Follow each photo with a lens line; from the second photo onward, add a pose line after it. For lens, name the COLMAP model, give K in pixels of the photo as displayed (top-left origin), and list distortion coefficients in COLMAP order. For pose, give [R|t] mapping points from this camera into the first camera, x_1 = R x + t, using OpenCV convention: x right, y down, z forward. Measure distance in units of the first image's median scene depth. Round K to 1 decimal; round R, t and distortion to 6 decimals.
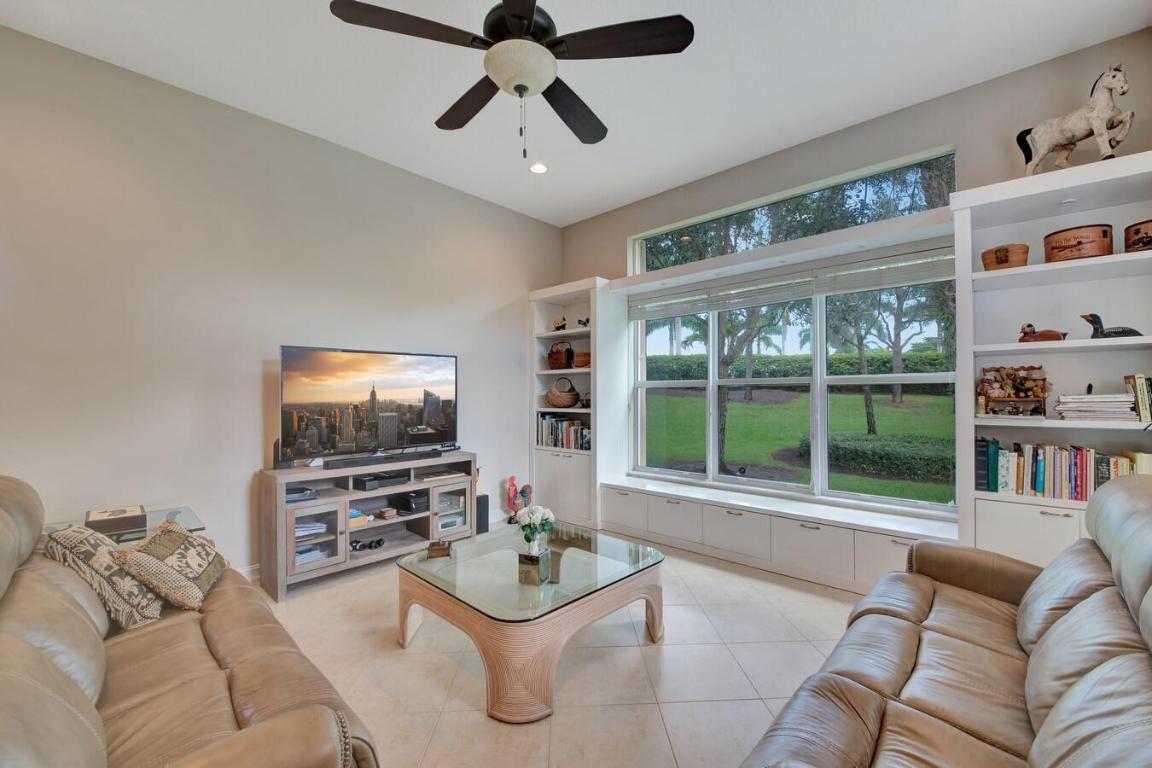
lens RADIAL K [[458.9, 0, 599.0], [0, 458.9, 383.5], [0, 0, 1]] dist [0.062771, -0.033103]
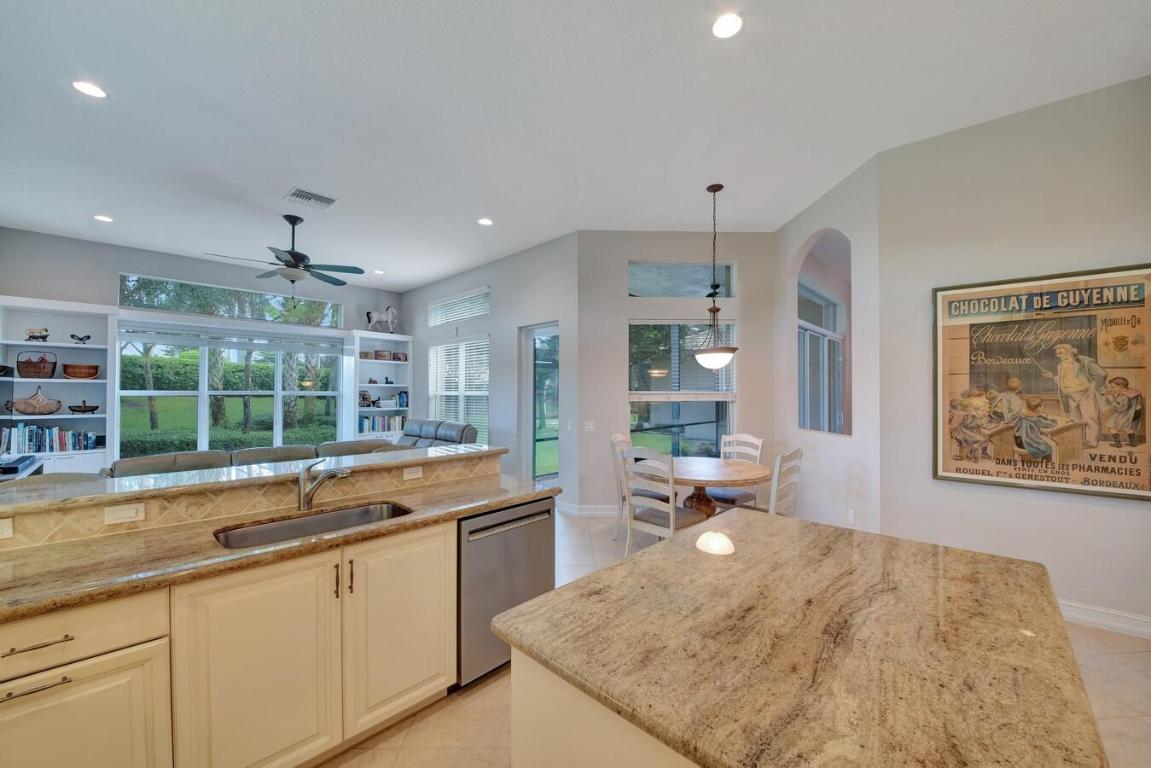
lens RADIAL K [[446.8, 0, 579.7], [0, 446.8, 386.6], [0, 0, 1]] dist [0.023498, -0.016656]
pose [[0.060663, 0.022288, 0.997909, -1.329568], [-0.025899, 0.999449, -0.020748, -0.028625], [-0.997822, -0.024587, 0.061206, -0.373520]]
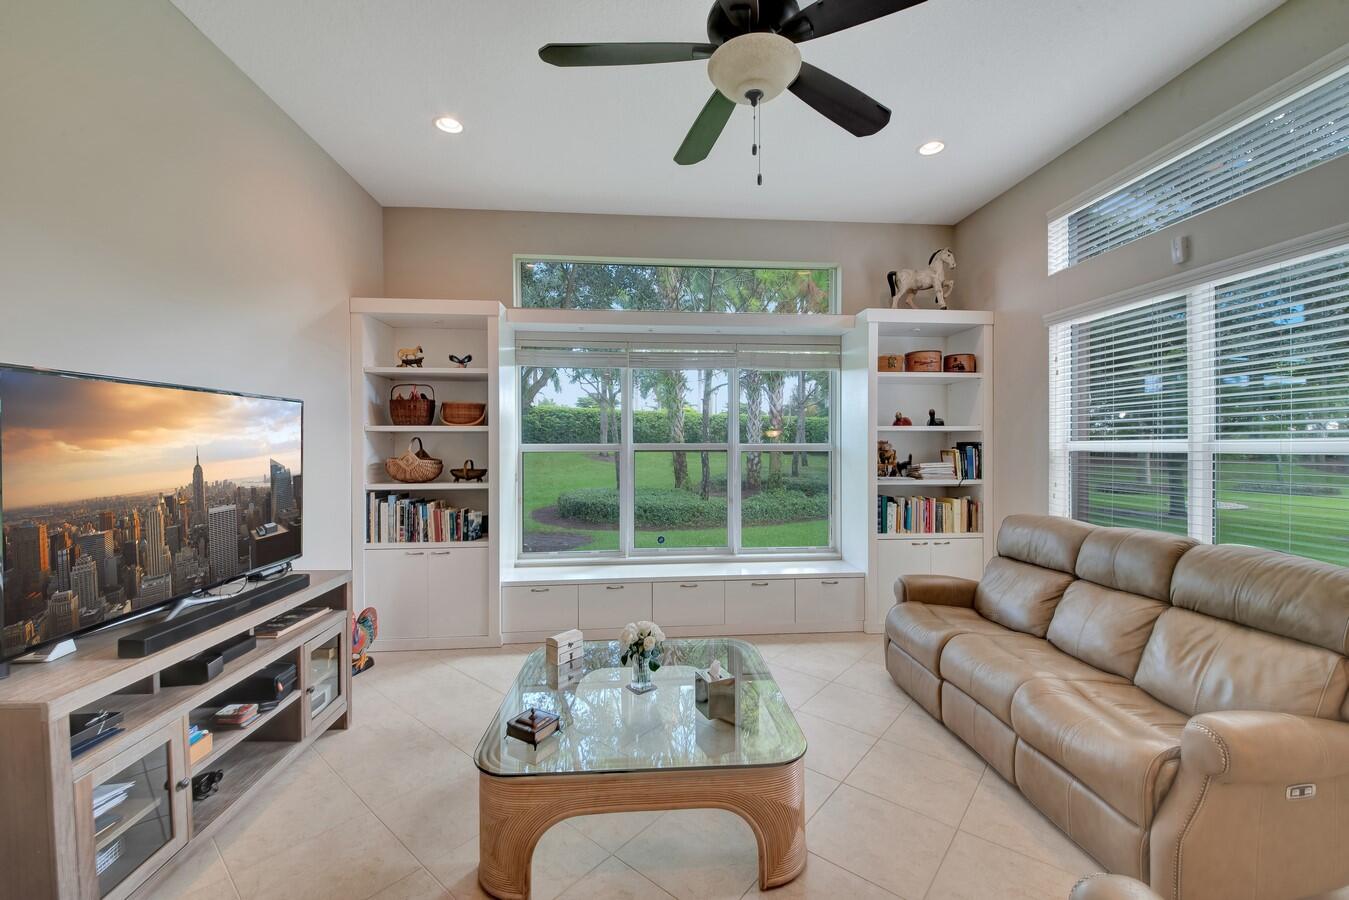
lens RADIAL K [[541.6, 0, 674.5], [0, 541.6, 450.0], [0, 0, 1]] dist [0.016610, -0.019570]
pose [[0.702382, 0.000574, 0.711800, -0.495296], [-0.018575, 0.999674, 0.017523, -0.020267], [-0.711558, -0.025529, 0.702164, 0.228833]]
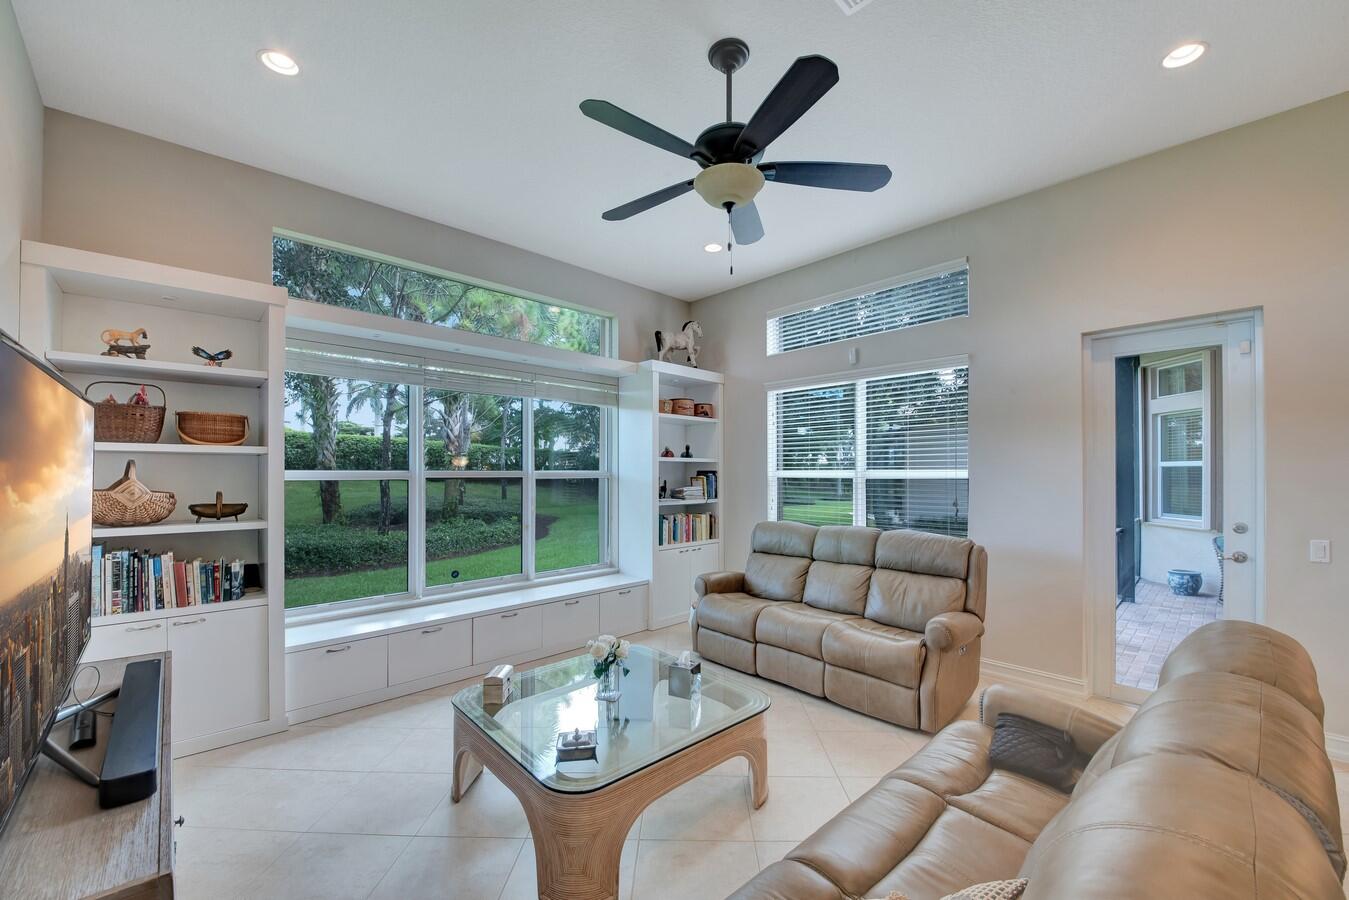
lens RADIAL K [[541.7, 0, 677.7], [0, 541.7, 469.7], [0, 0, 1]] dist [0.028211, -0.033363]
pose [[0.094428, 0.012837, 0.995449, -0.739475], [-0.023431, 0.999669, -0.010669, -0.013298], [-0.995256, -0.022317, 0.094698, 0.528136]]
